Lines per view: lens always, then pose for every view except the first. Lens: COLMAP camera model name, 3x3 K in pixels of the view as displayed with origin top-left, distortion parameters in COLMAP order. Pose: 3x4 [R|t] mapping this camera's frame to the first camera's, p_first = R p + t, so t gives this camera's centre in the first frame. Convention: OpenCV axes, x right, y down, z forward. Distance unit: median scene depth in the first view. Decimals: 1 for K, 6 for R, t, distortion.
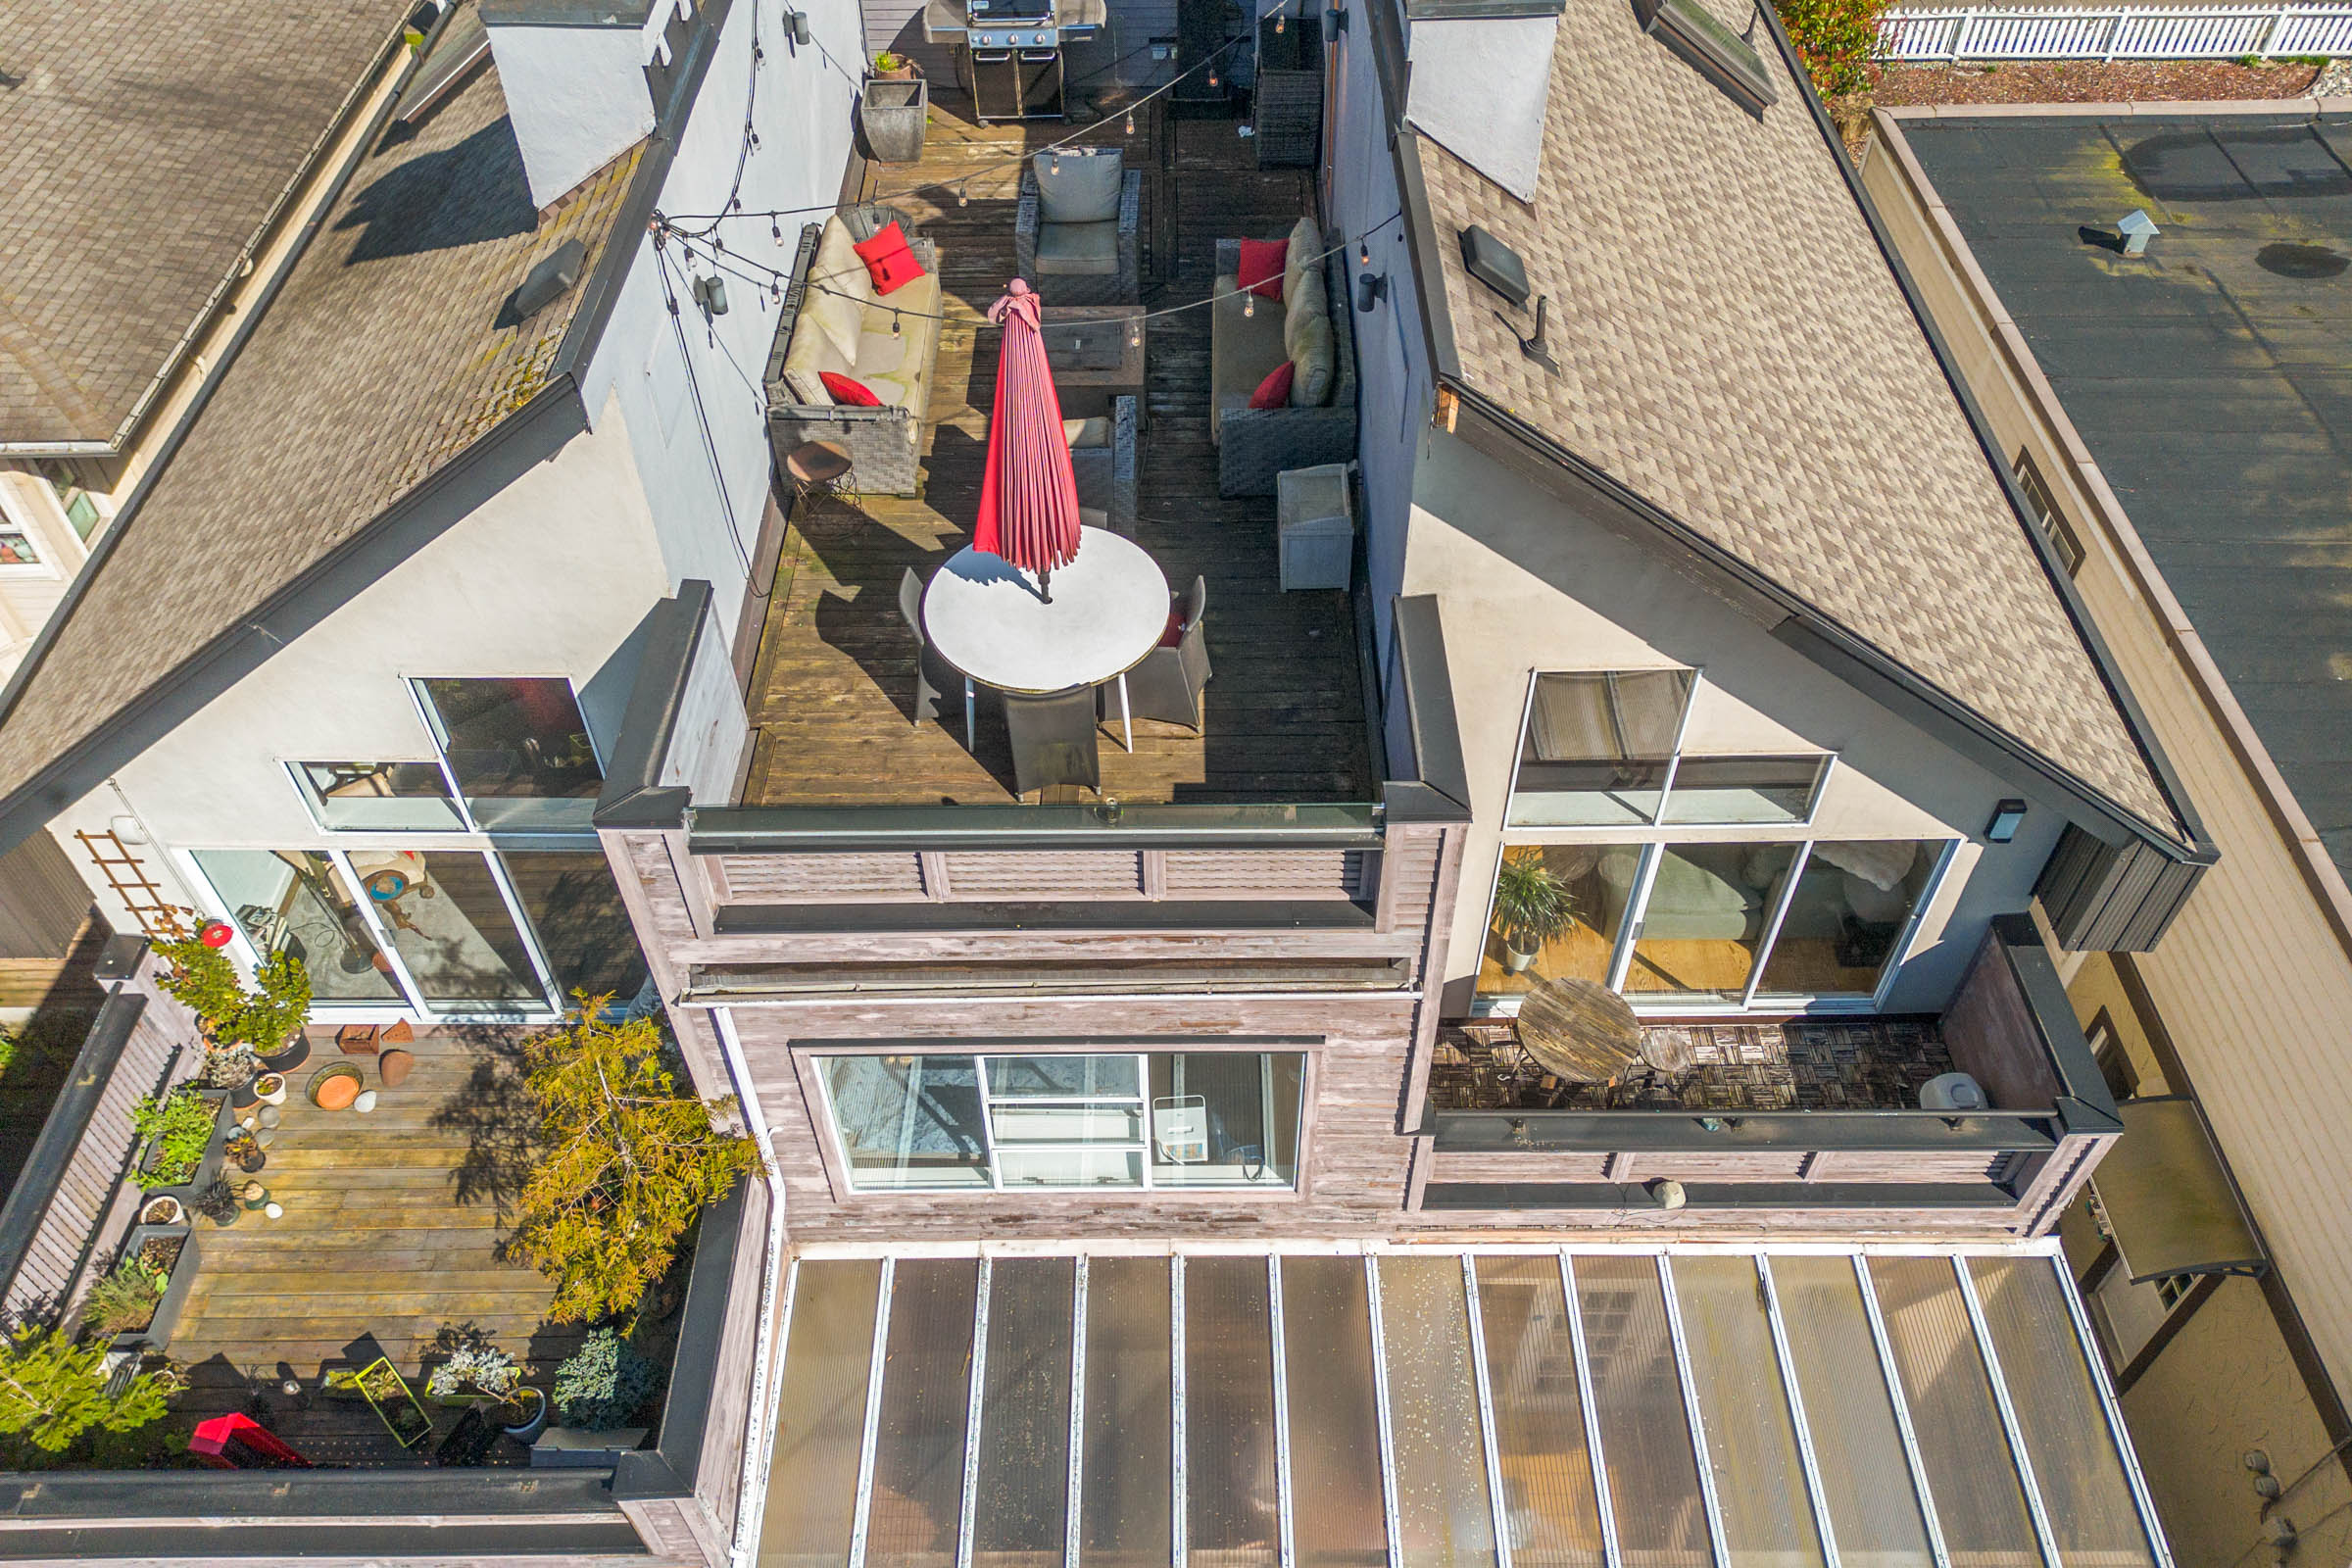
lens RADIAL K [[1672.5, 0, 1146.4], [0, 1672.5, 786.5], [0, 0, 1]] dist [0.078476, -0.077474]
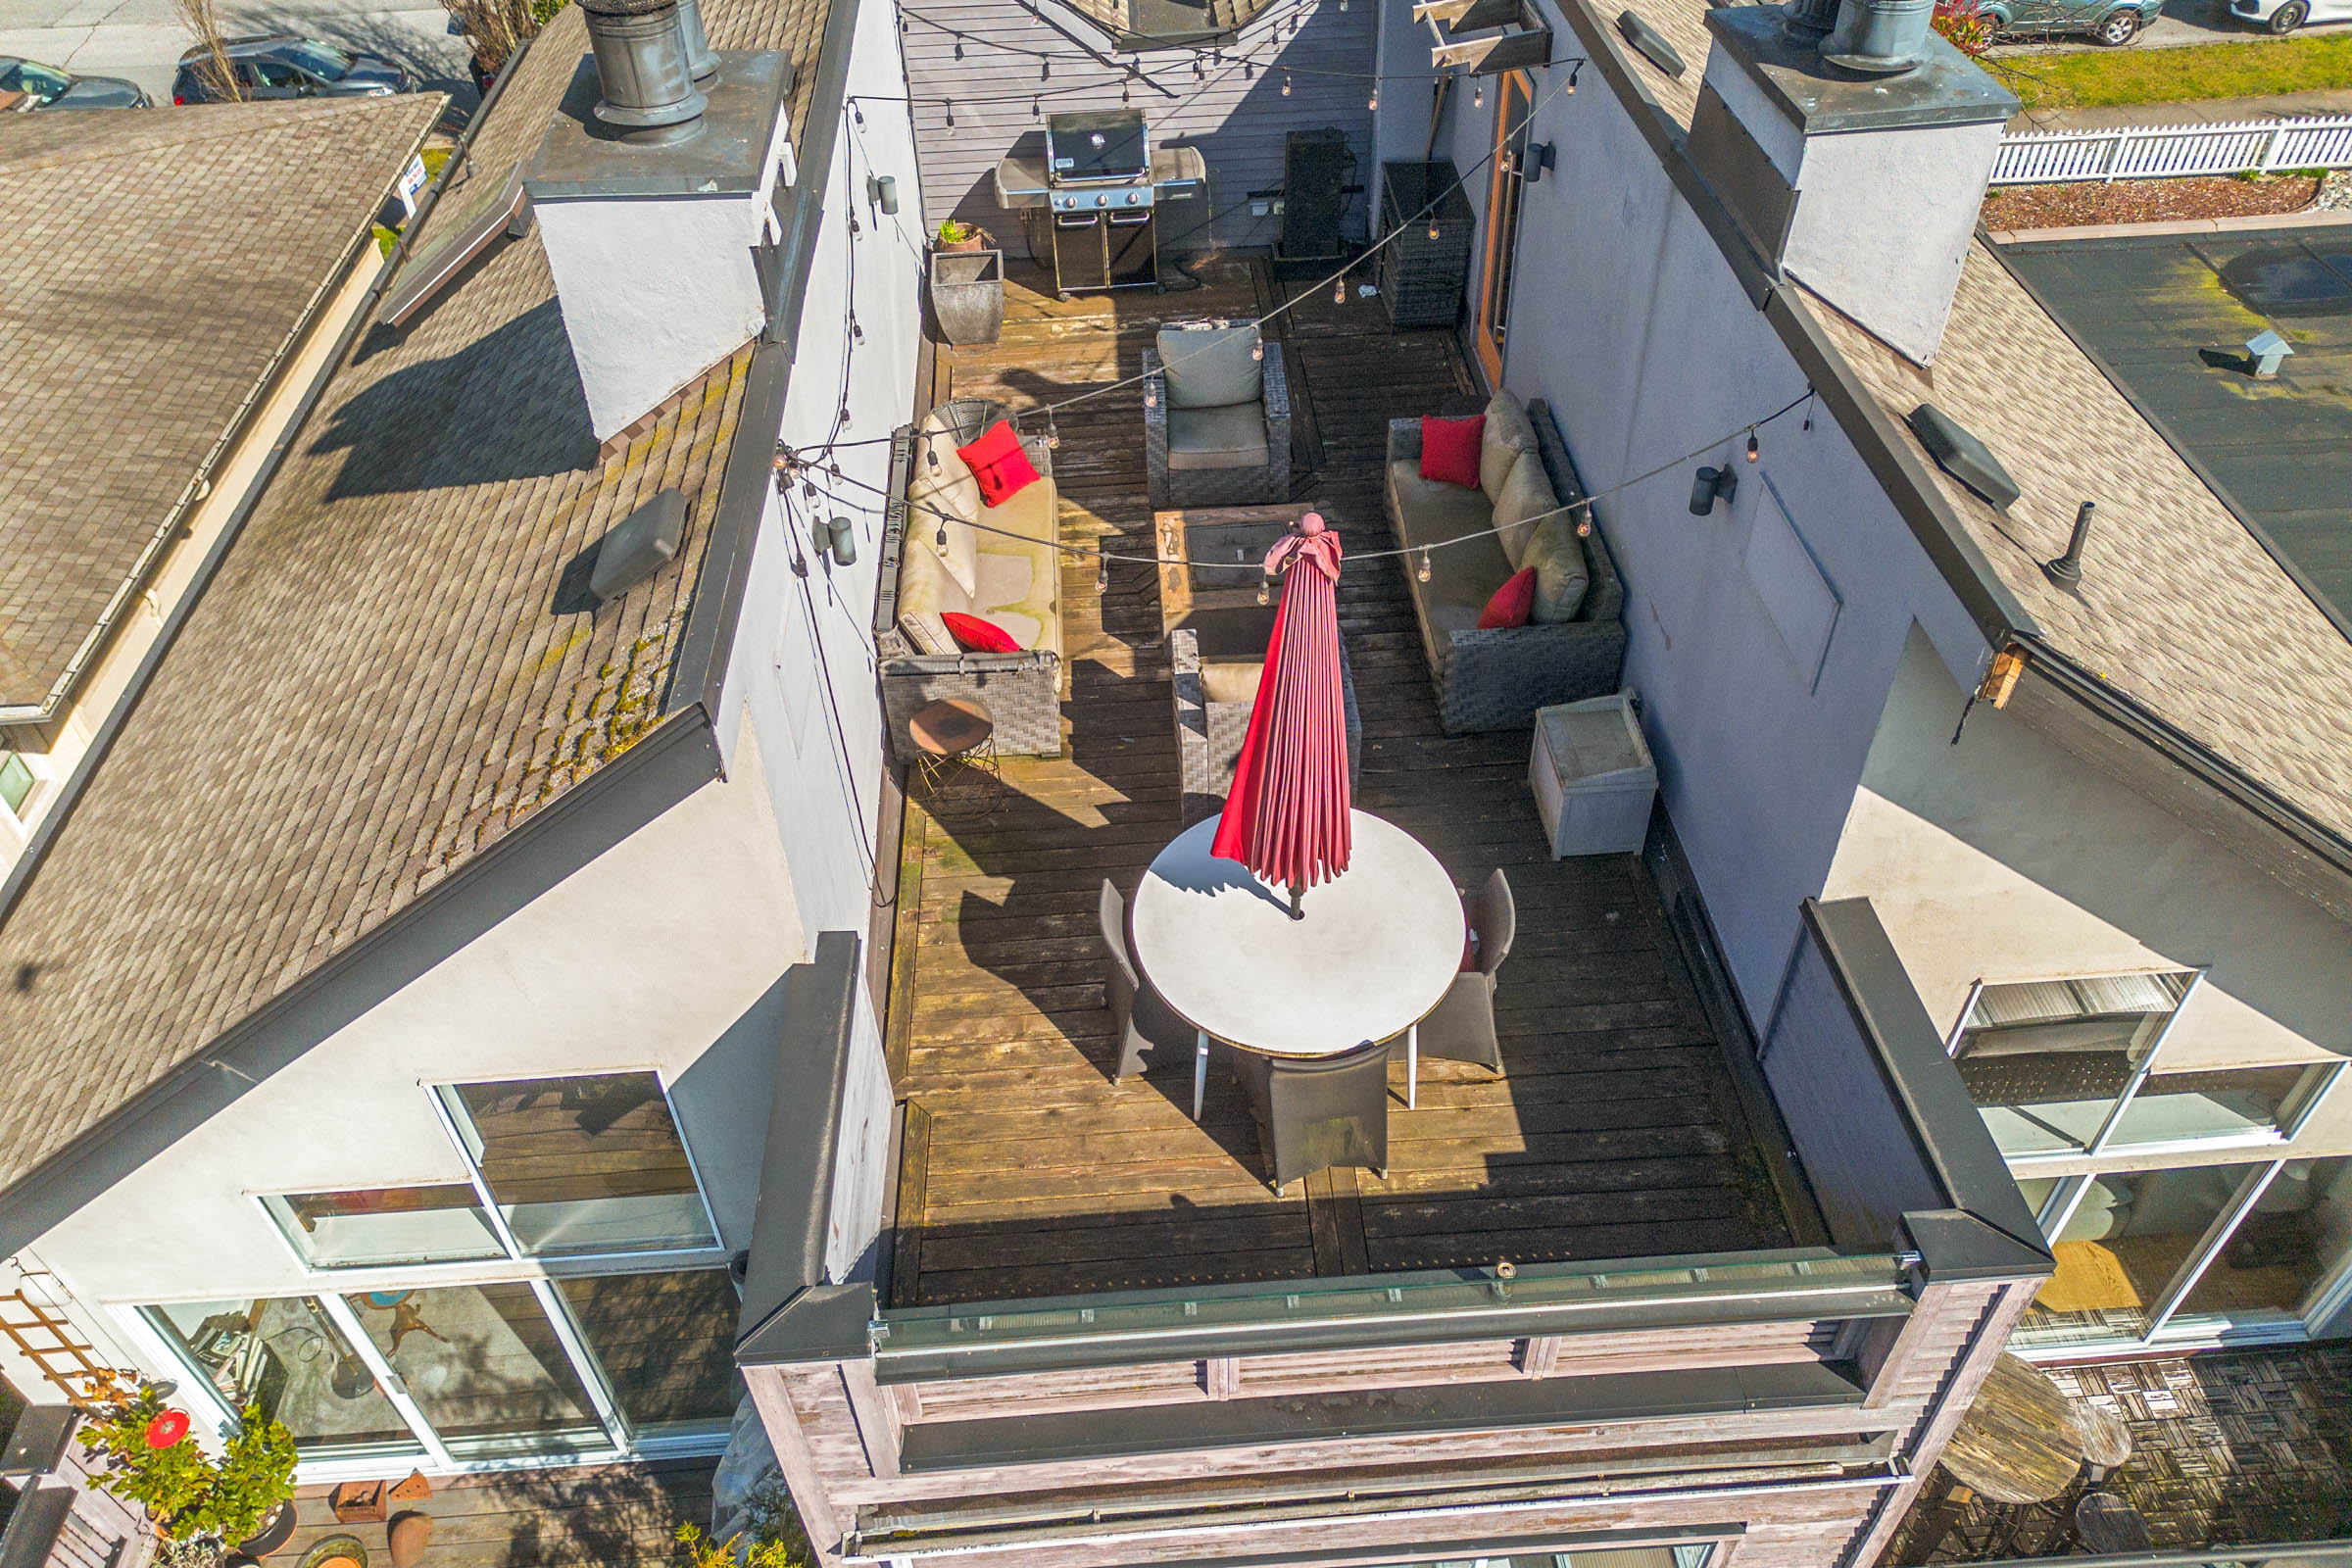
lens RADIAL K [[1672.5, 0, 1181.5], [0, 1672.5, 798.5], [0, 0, 1]] dist [0.078476, -0.077474]
pose [[0.997907, -0.055227, 0.033638, -0.118058], [0.057630, 0.995500, -0.075226, -0.097836], [-0.029332, 0.077008, 0.996599, 0.229425]]
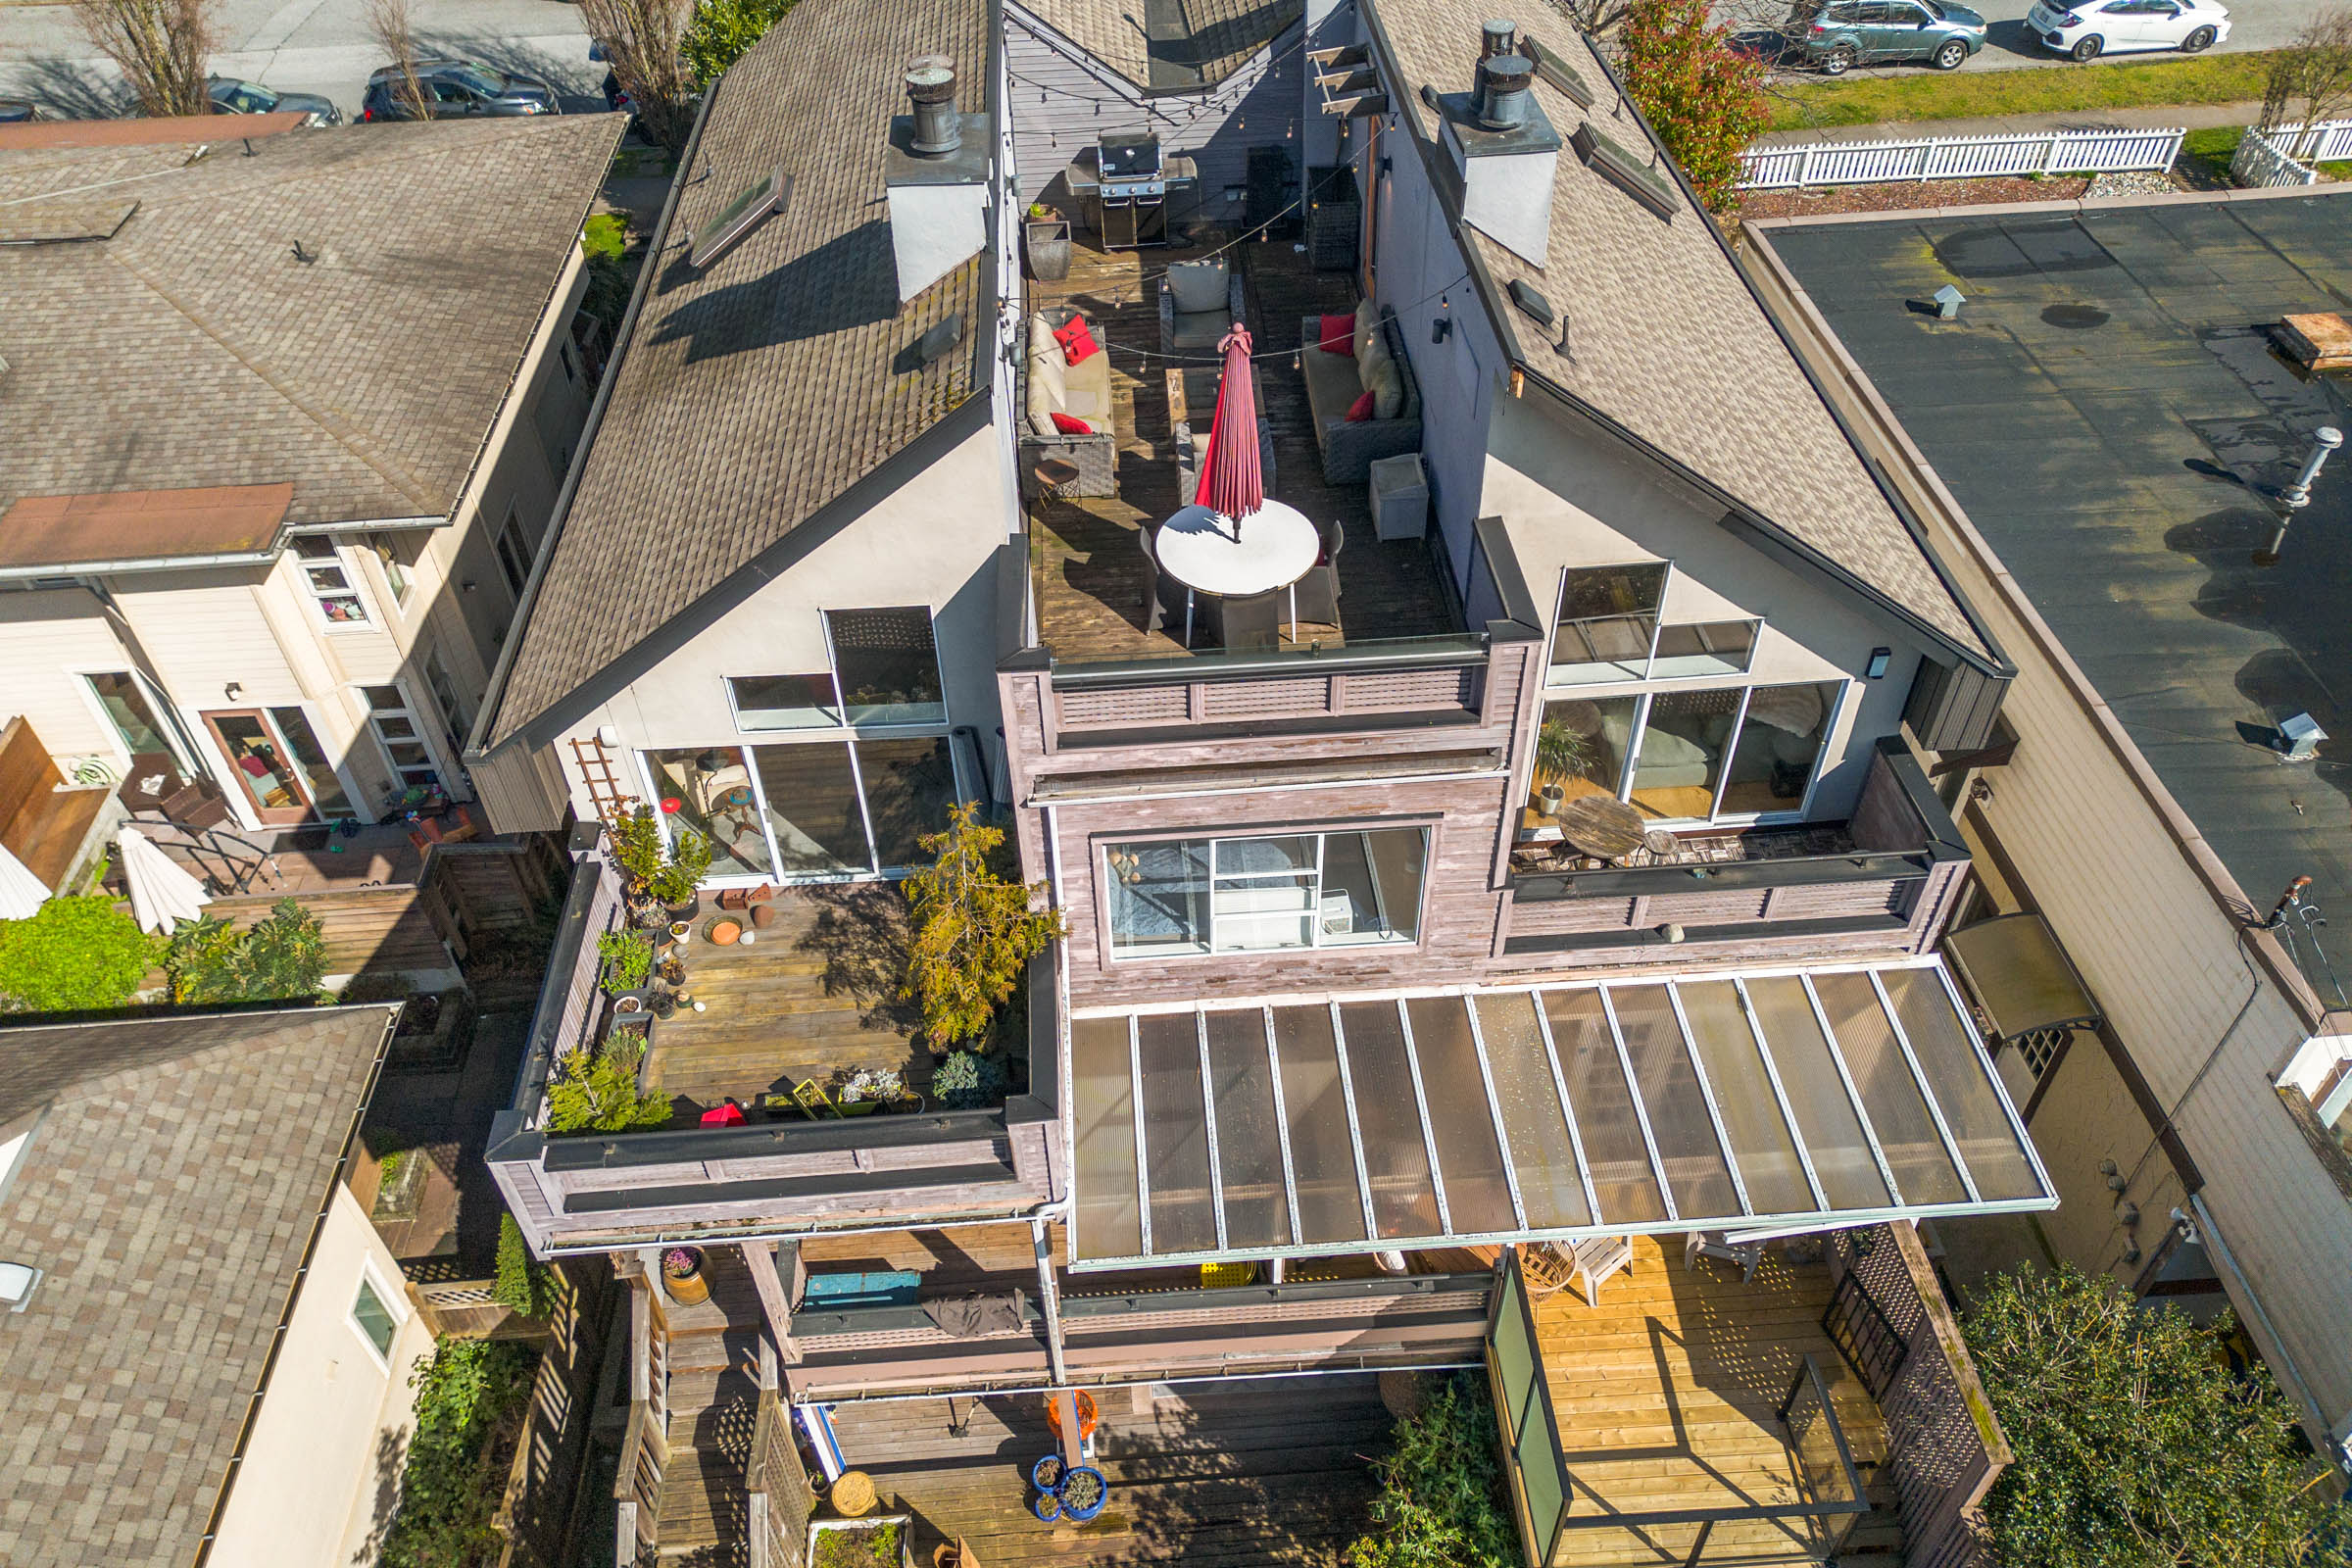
lens RADIAL K [[1672.5, 0, 1177.4], [0, 1672.5, 790.0], [0, 0, 1]] dist [0.078476, -0.077474]
pose [[0.998094, -0.052849, 0.031879, -0.155041], [0.055249, 0.995278, -0.079810, 0.208542], [-0.027511, 0.081419, 0.996300, -0.438404]]
